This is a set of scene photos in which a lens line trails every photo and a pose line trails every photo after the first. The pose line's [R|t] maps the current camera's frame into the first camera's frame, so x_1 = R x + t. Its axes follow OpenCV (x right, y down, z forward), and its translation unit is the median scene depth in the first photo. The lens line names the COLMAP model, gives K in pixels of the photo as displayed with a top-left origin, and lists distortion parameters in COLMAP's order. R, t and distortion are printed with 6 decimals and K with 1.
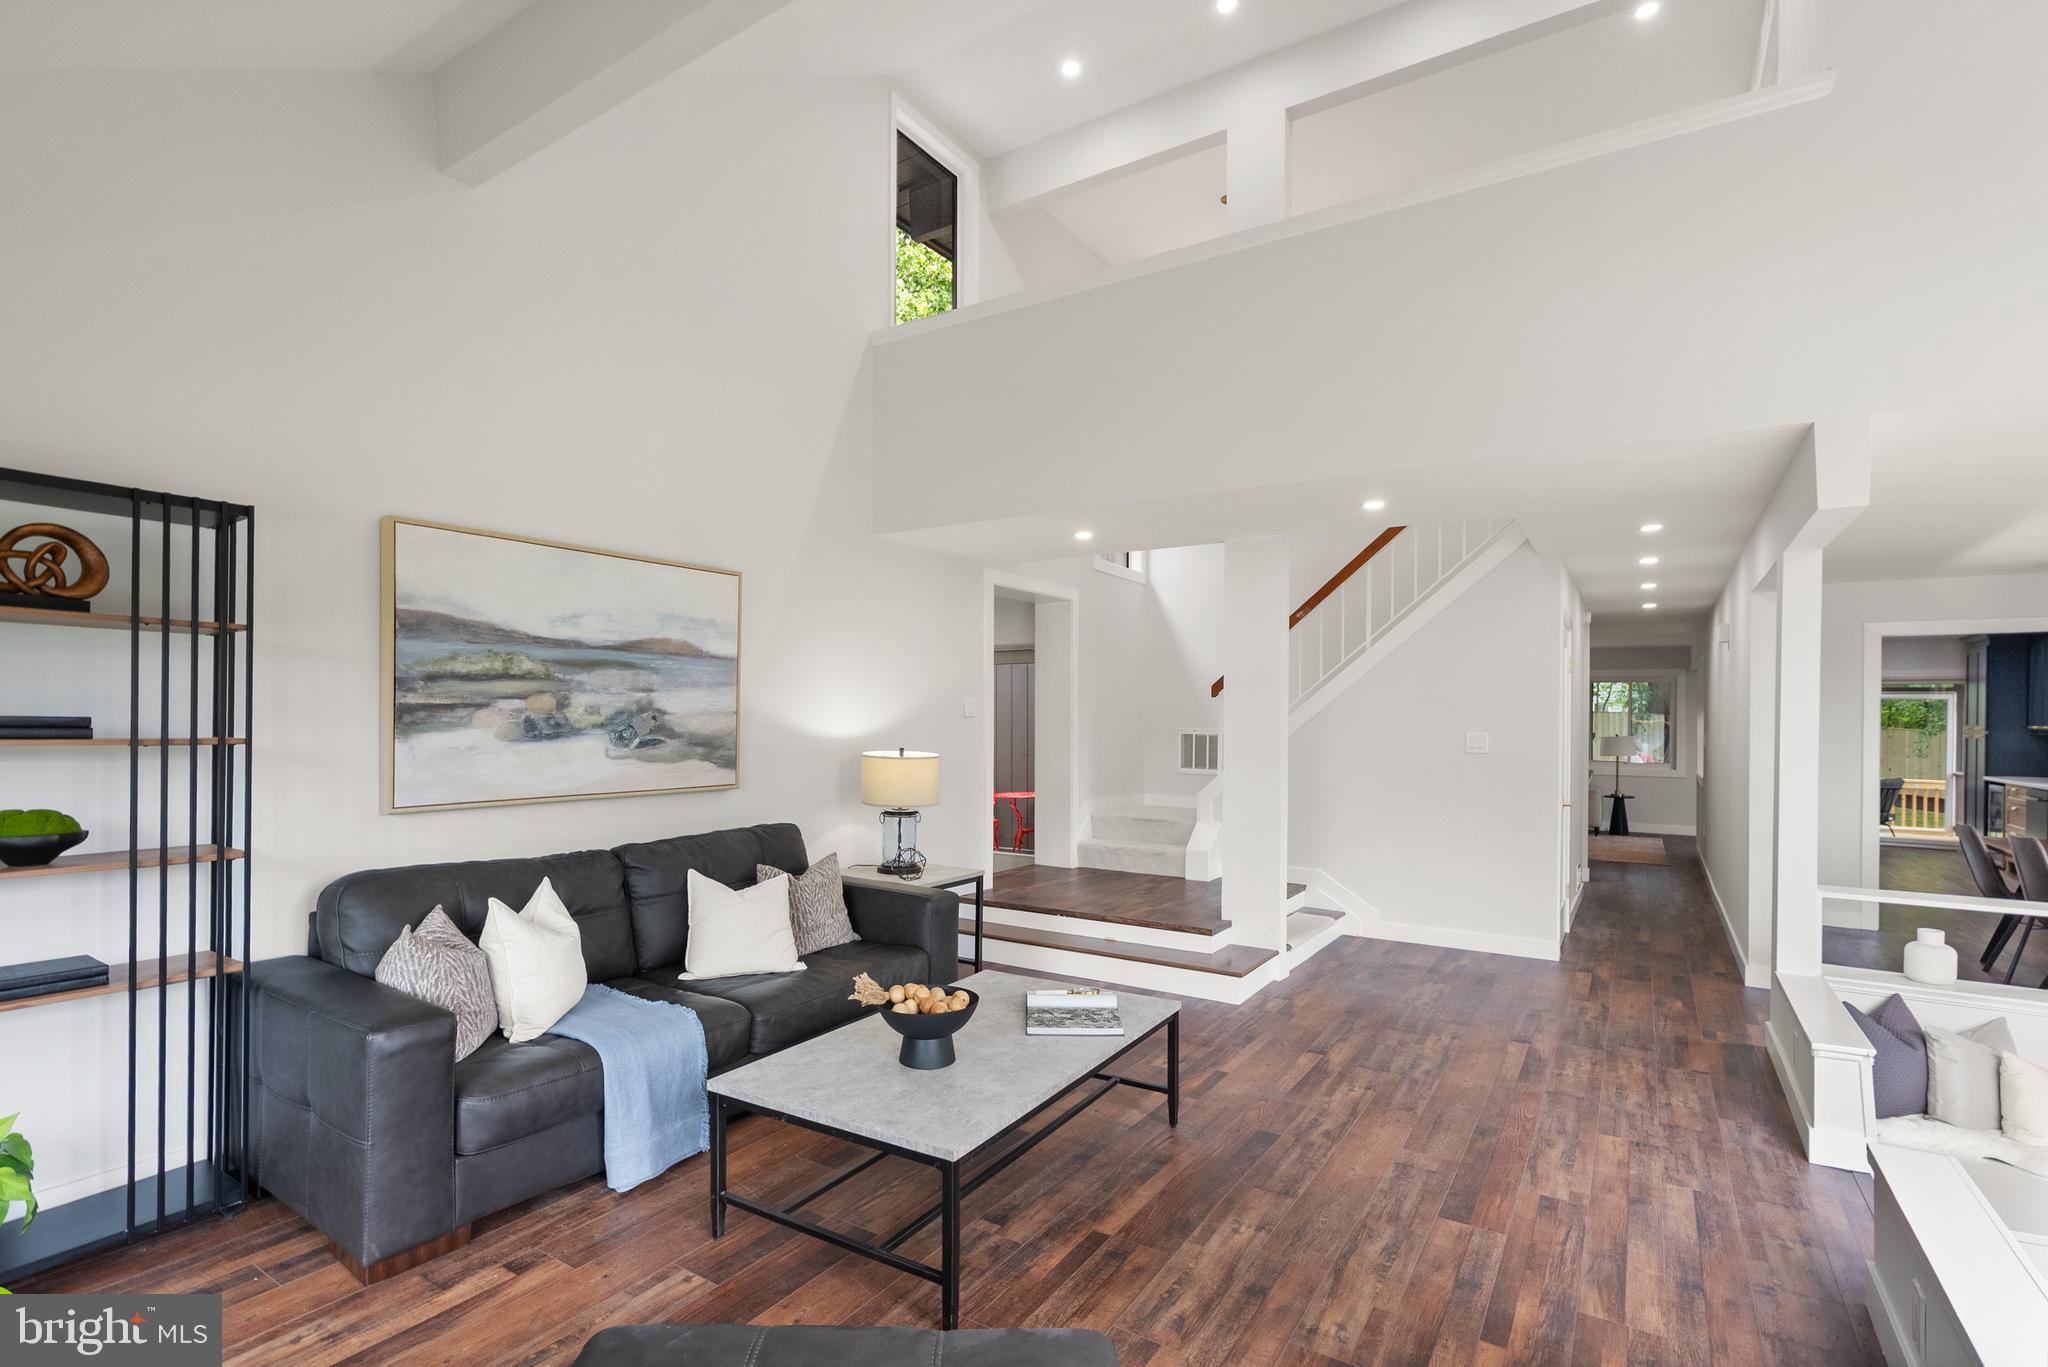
lens RADIAL K [[960.6, 0, 1013.7], [0, 960.6, 724.9], [0, 0, 1]] dist [-0.000080, 0.001667]
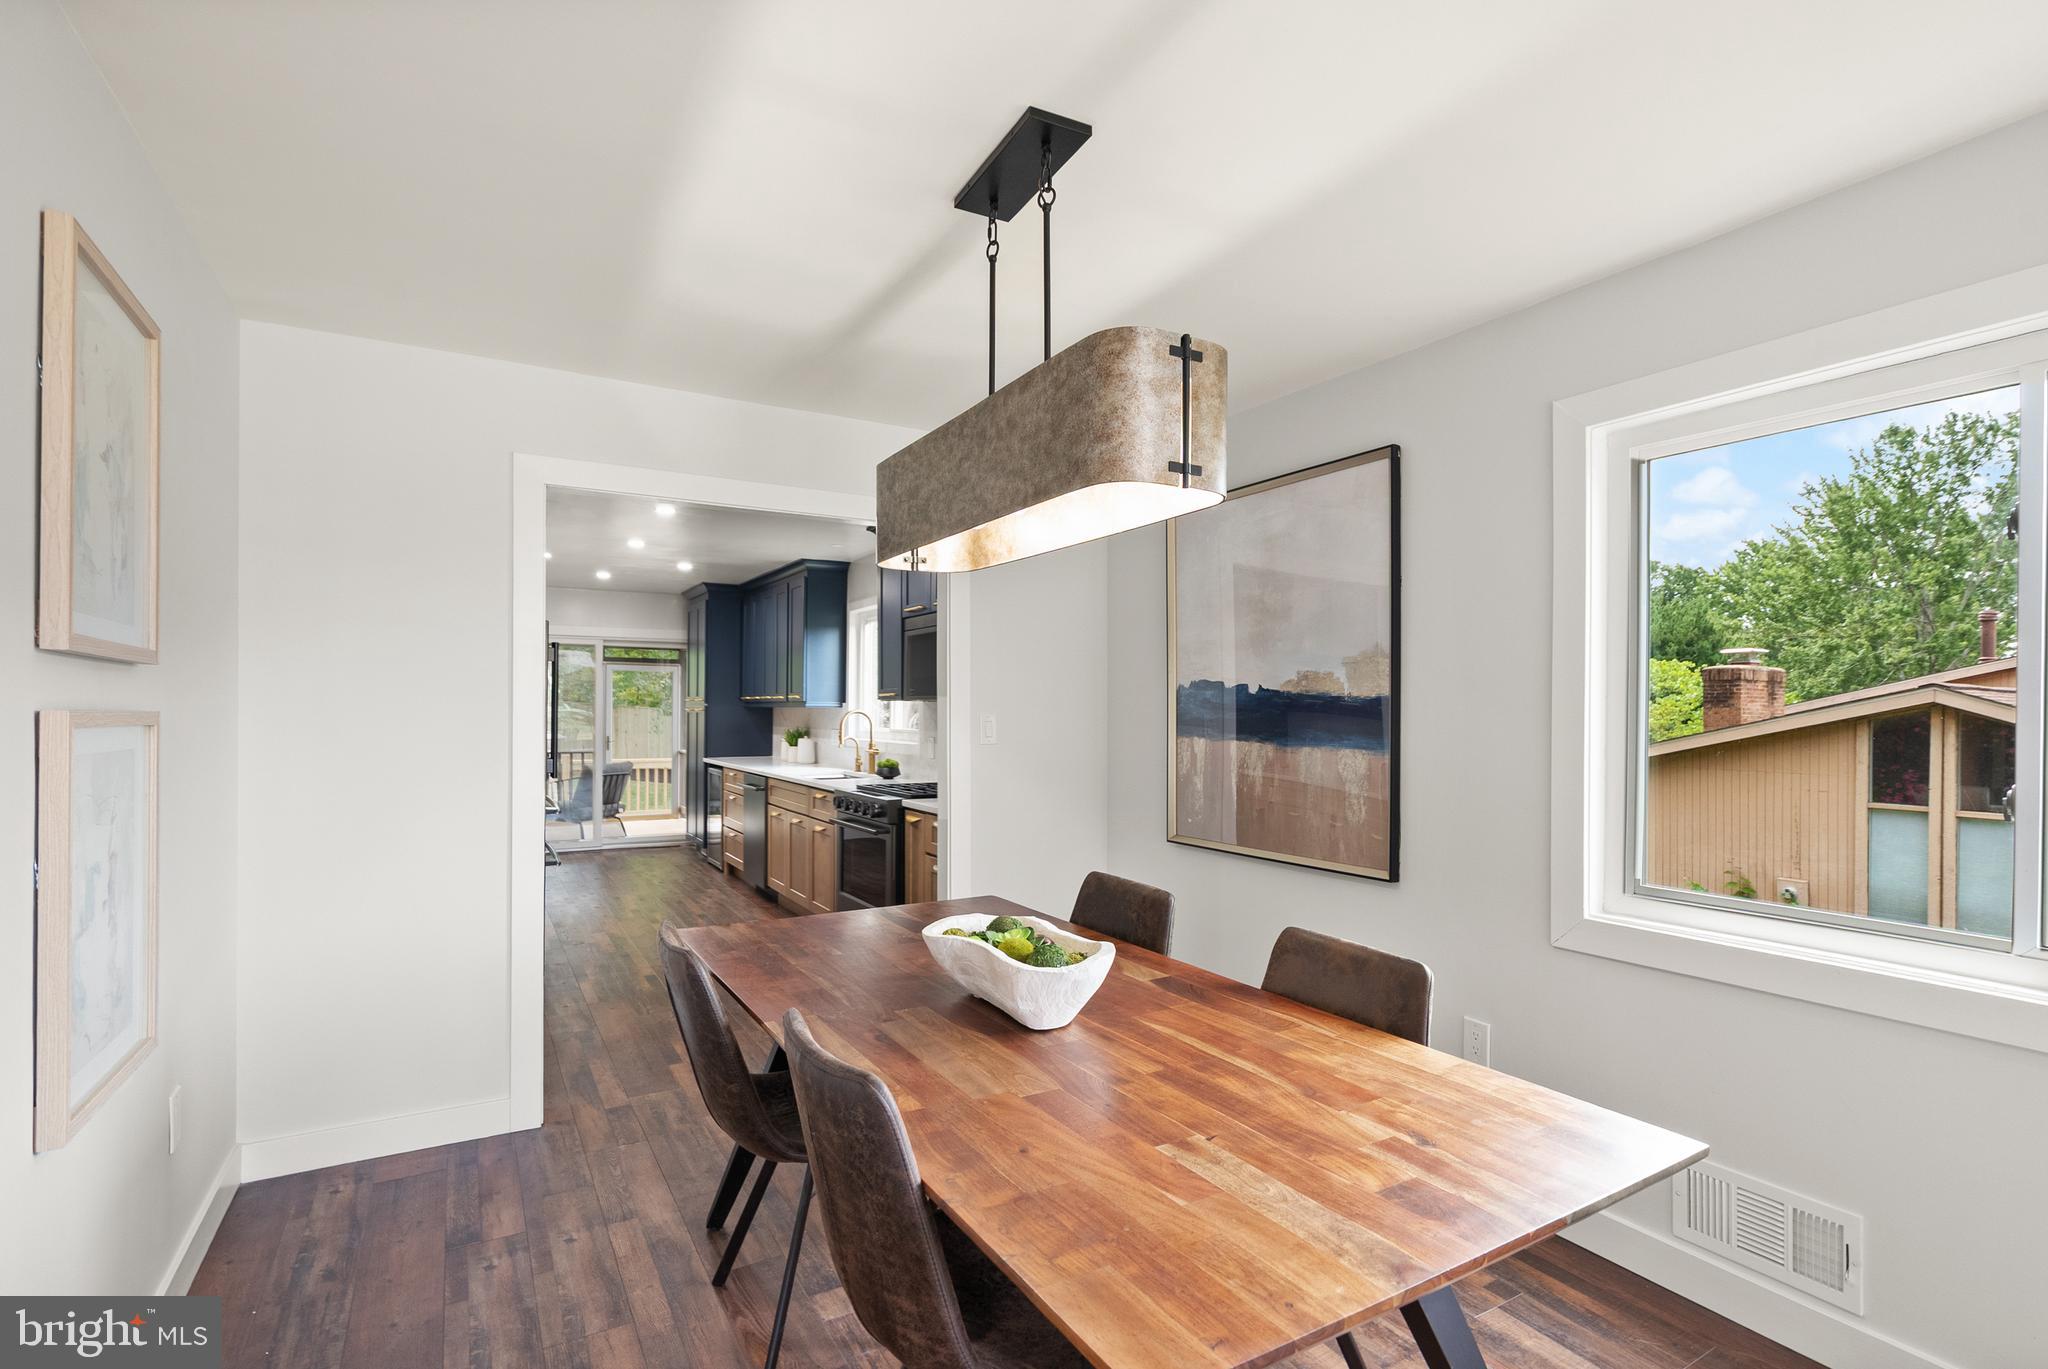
lens RADIAL K [[960.6, 0, 991.4], [0, 960.6, 707.2], [0, 0, 1]] dist [-0.000080, 0.001667]
pose [[0.466031, -0.006182, 0.884747, 1.048409], [0.007585, 0.999967, 0.002992, 0.022345], [-0.884736, 0.005317, 0.466062, 1.057181]]
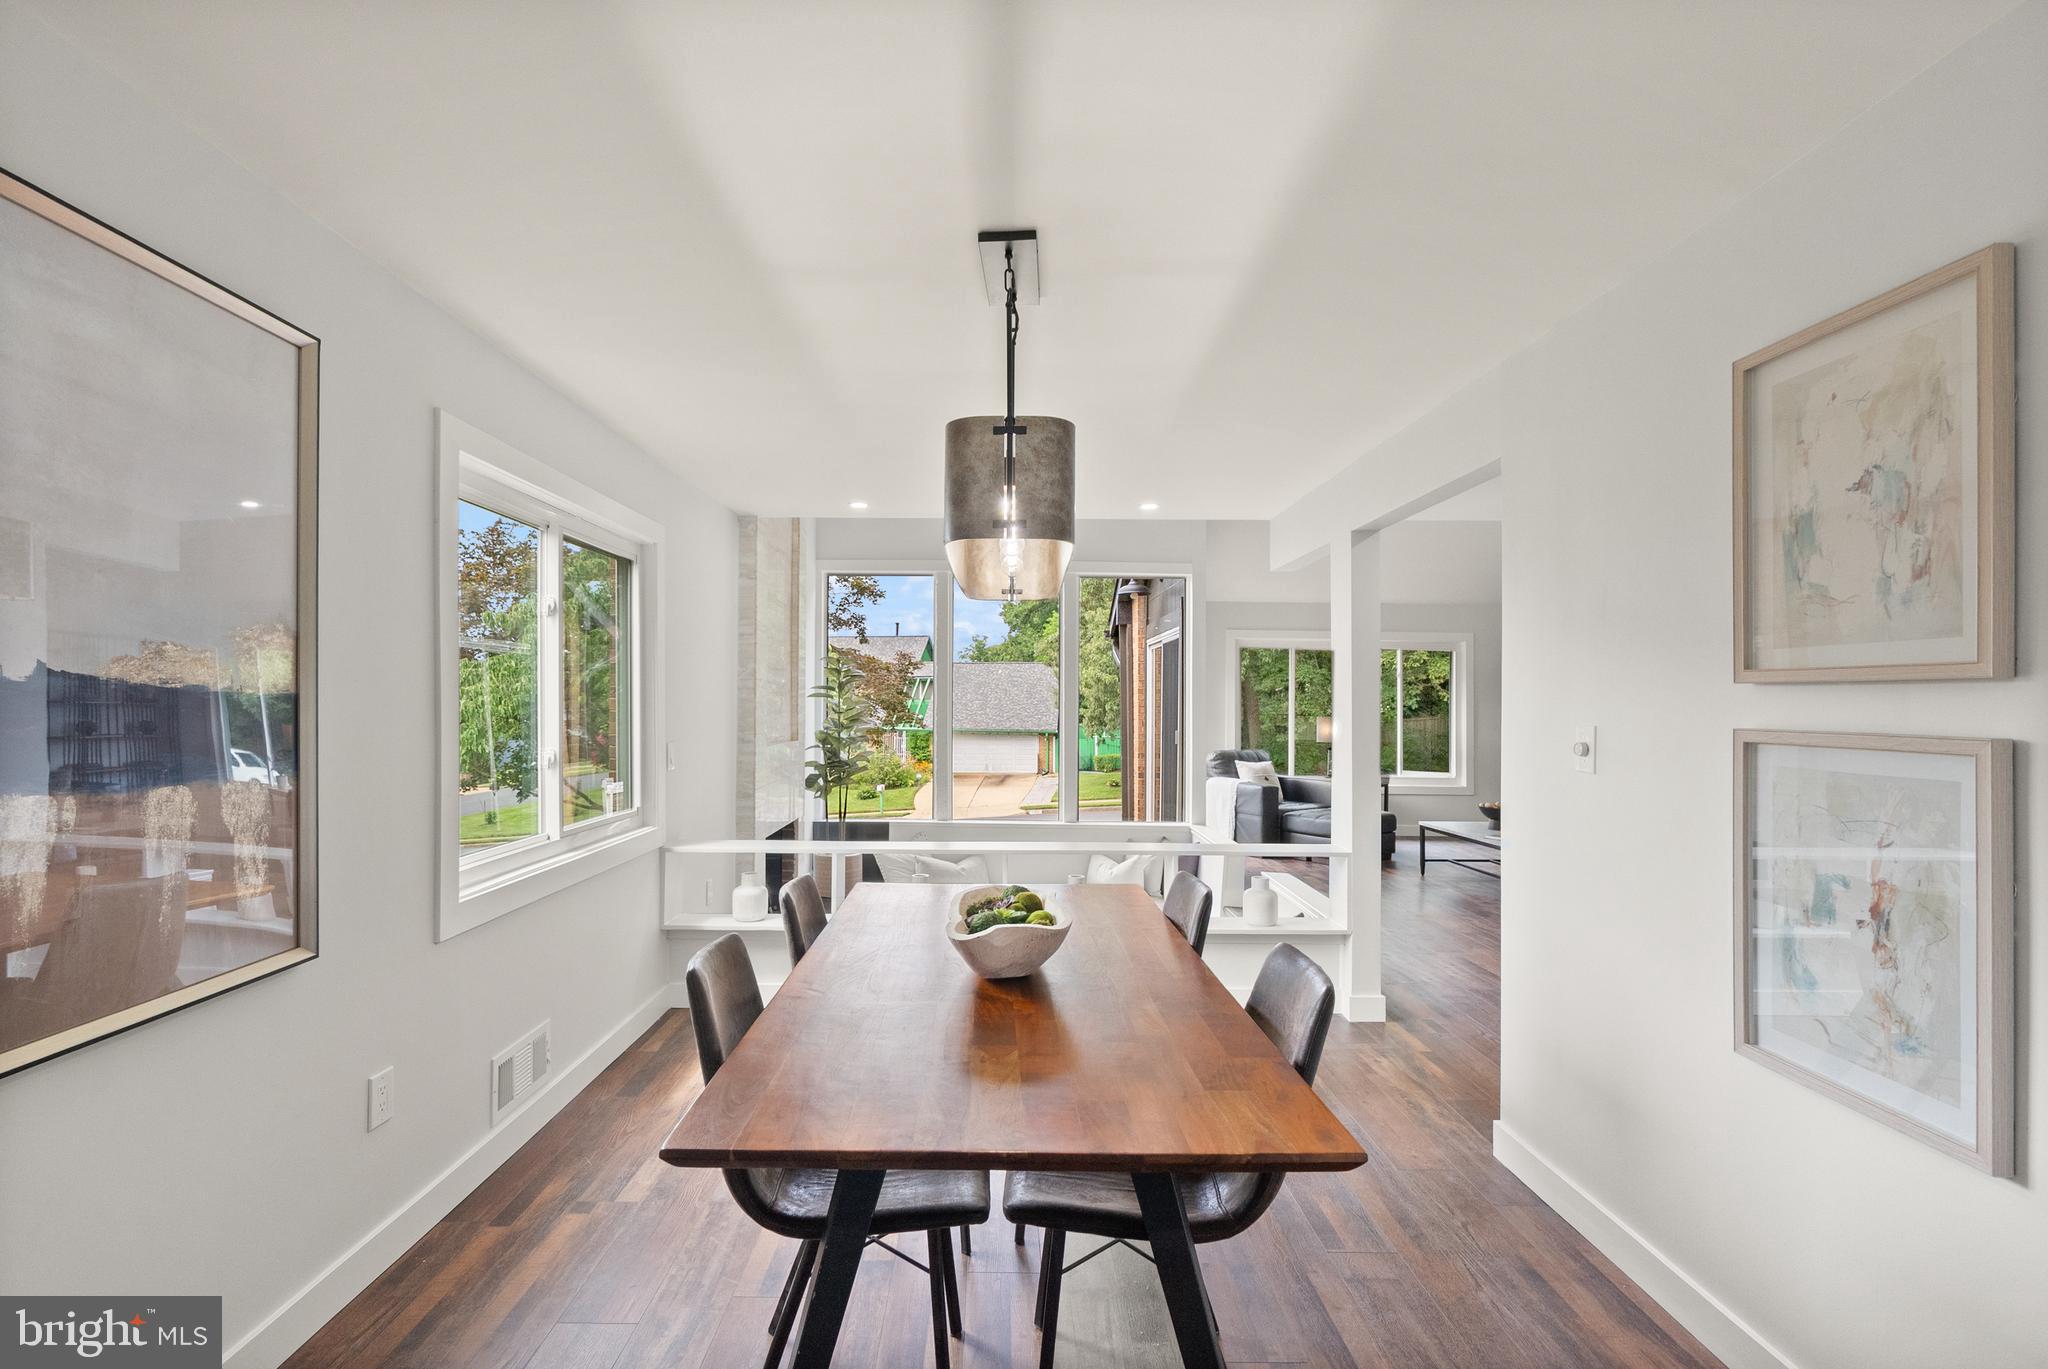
lens RADIAL K [[960.6, 0, 1023.0], [0, 960.6, 706.1], [0, 0, 1]] dist [-0.000080, 0.001667]
pose [[-0.822121, -0.014115, -0.569138, 1.848509], [-0.021217, 0.999758, 0.005853, 0.014546], [0.568918, 0.016888, -0.822221, 1.791978]]
